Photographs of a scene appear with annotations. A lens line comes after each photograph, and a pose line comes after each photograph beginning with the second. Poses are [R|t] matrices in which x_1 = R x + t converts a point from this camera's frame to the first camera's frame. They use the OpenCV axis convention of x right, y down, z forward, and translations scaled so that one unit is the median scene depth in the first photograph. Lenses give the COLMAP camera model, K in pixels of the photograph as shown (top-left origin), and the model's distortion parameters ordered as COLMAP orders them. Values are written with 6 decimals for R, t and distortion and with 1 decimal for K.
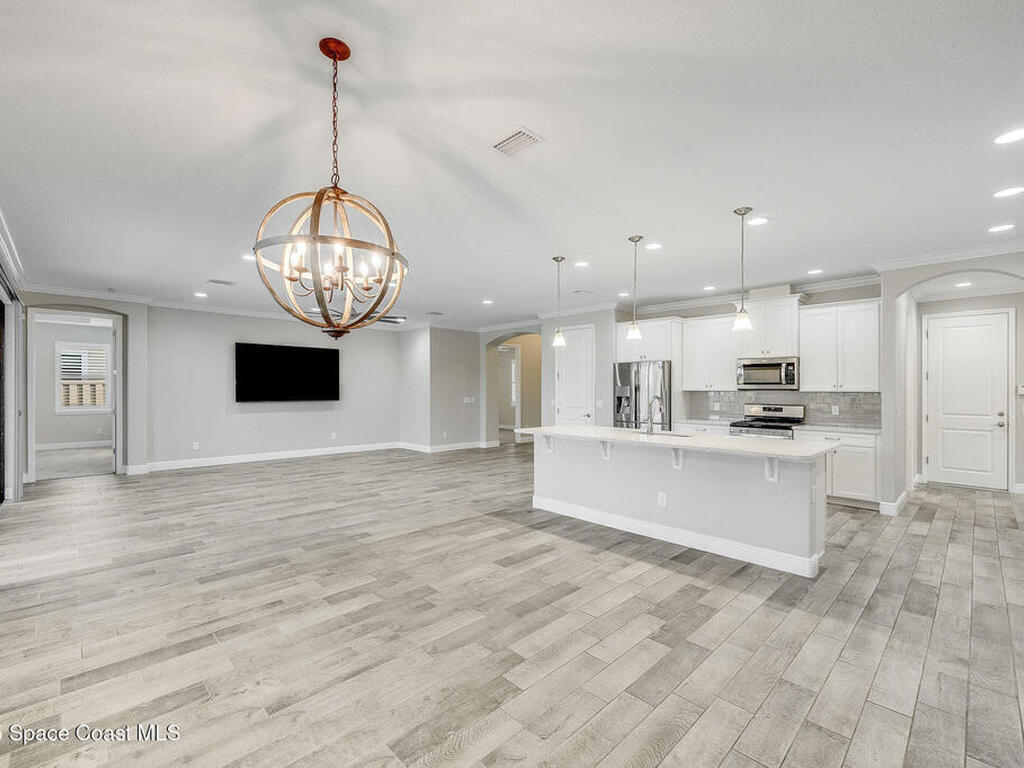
lens RADIAL K [[457.3, 0, 512.3], [0, 457.3, 387.4], [0, 0, 1]] dist [-0.002036, -0.000454]
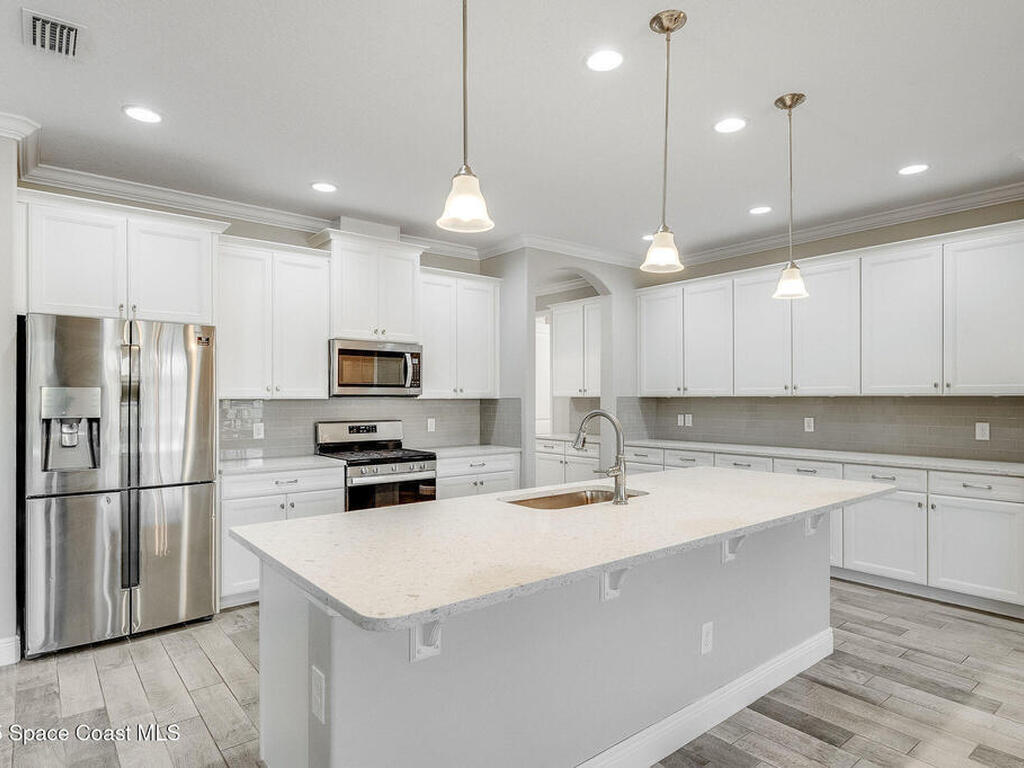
lens RADIAL K [[601.9, 0, 507.1], [0, 601.9, 382.6], [0, 0, 1]] dist [-0.005280, -0.001467]
pose [[0.095633, 0.020200, 0.995212, -0.198051], [-0.001325, 0.999796, -0.020166, 0.003357], [-0.995416, 0.000610, 0.095641, 0.785974]]
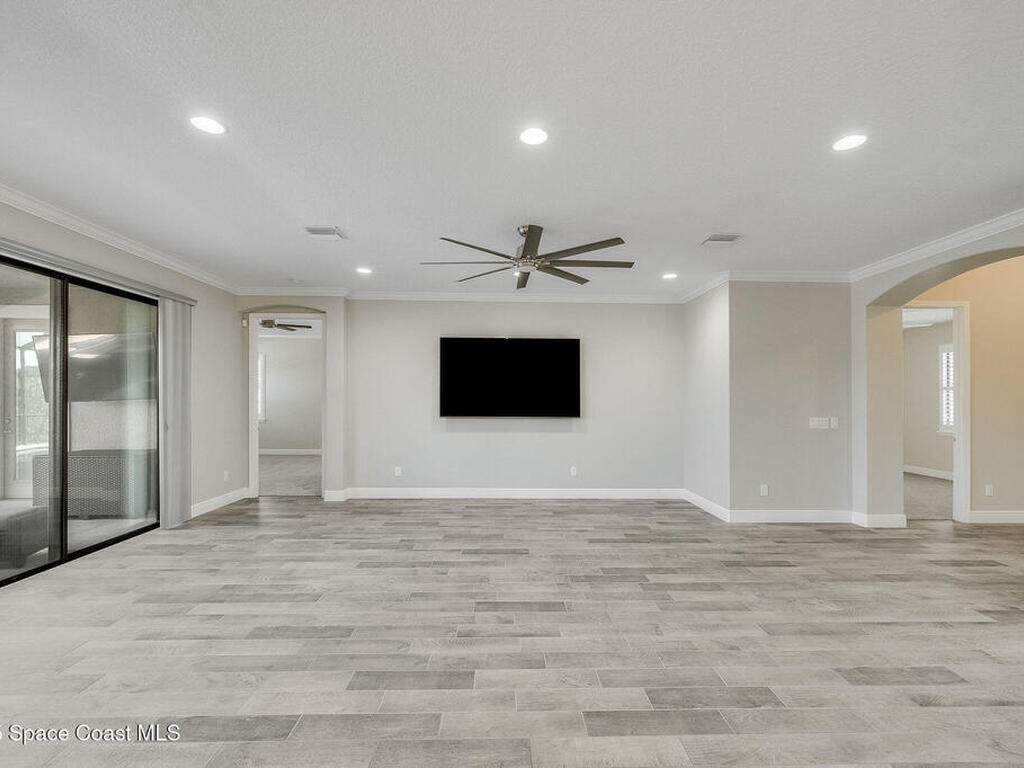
lens RADIAL K [[462.2, 0, 511.0], [0, 462.2, 399.2], [0, 0, 1]] dist [-0.001931, -0.000214]
pose [[0.734706, -0.000105, -0.678386, -0.009000], [0.000450, 1.000000, 0.000333, 0.002898], [0.678386, -0.000550, 0.734706, 0.726162]]
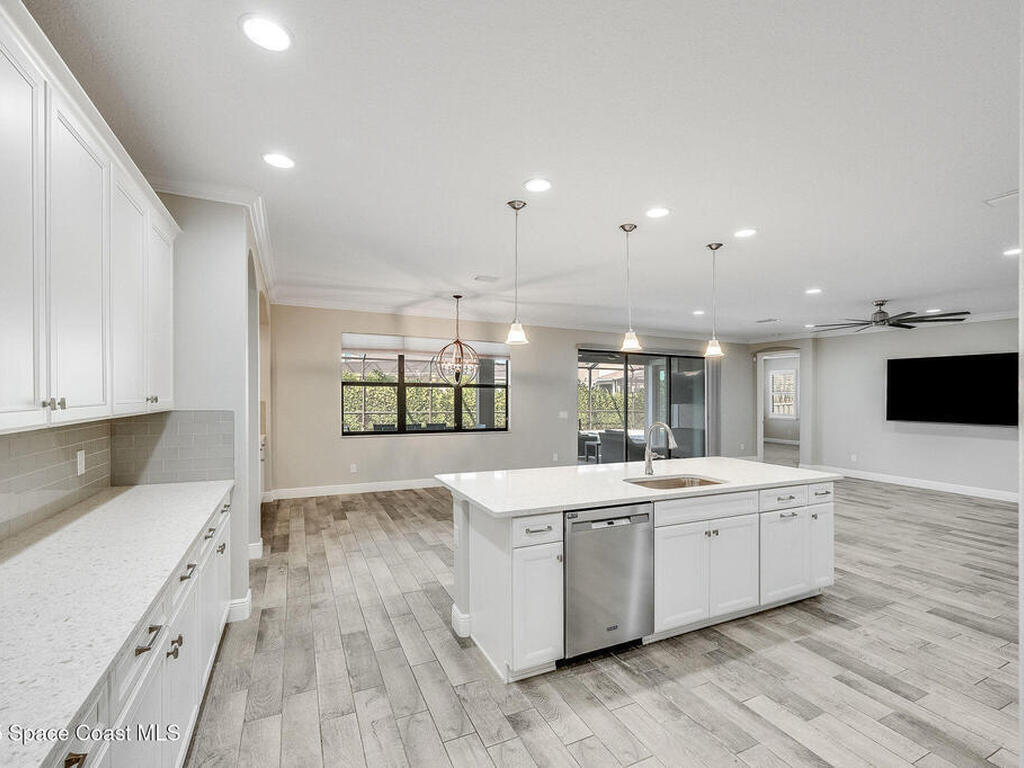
lens RADIAL K [[457.3, 0, 512.3], [0, 457.3, 387.4], [0, 0, 1]] dist [-0.002036, -0.000454]
pose [[-0.321962, -0.024064, -0.946447, 0.810175], [-0.008372, 0.999710, -0.022571, -0.013690], [0.946716, 0.000656, -0.322070, 0.768841]]
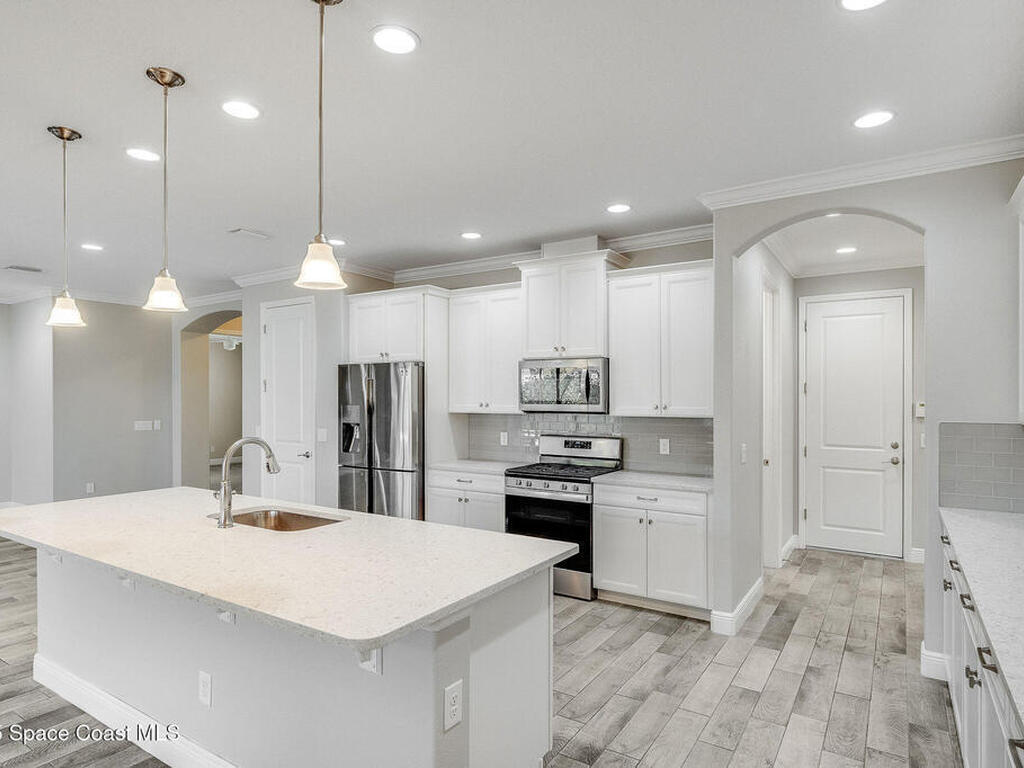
lens RADIAL K [[602.4, 0, 509.9], [0, 602.4, 397.0], [0, 0, 1]] dist [-0.001692, -0.000426]
pose [[0.974589, -0.002115, 0.223991, 0.324778], [0.001524, 0.999995, 0.002809, -0.017707], [-0.223996, -0.002396, 0.974587, 0.265560]]
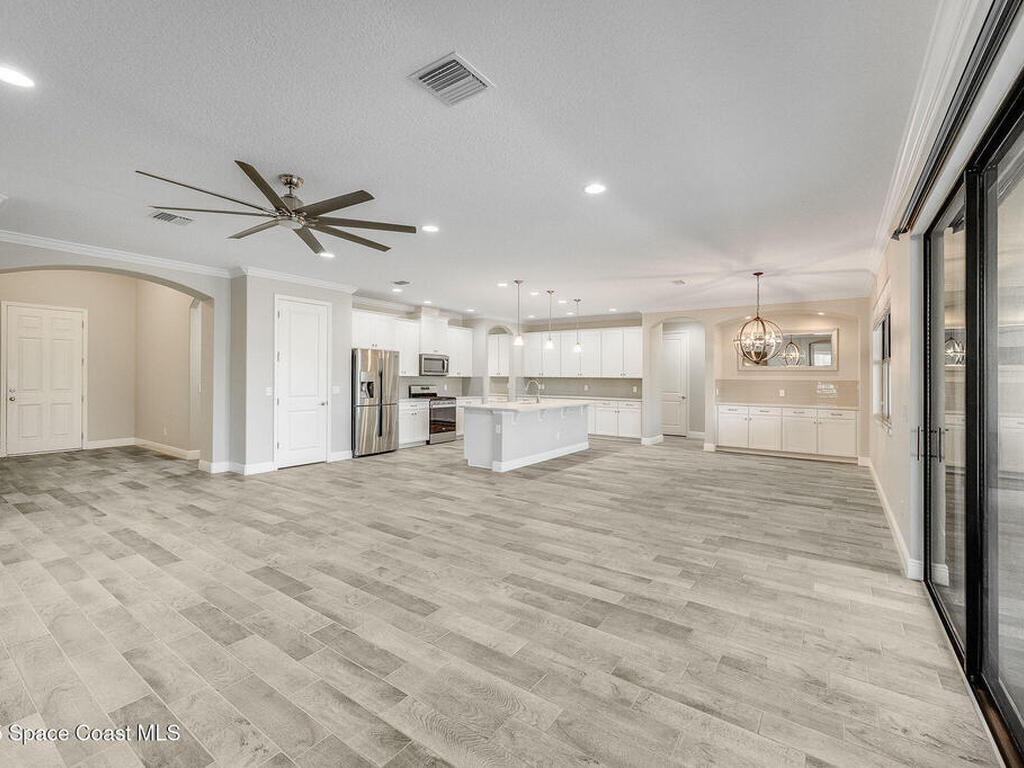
lens RADIAL K [[459.2, 0, 515.9], [0, 459.2, 376.7], [0, 0, 1]] dist [-0.000716, -0.000441]
pose [[-0.189581, -0.006937, 0.981841, -1.036913], [-0.014880, 0.999881, 0.004191, -0.001712], [-0.981752, -0.013815, -0.189662, 1.056217]]
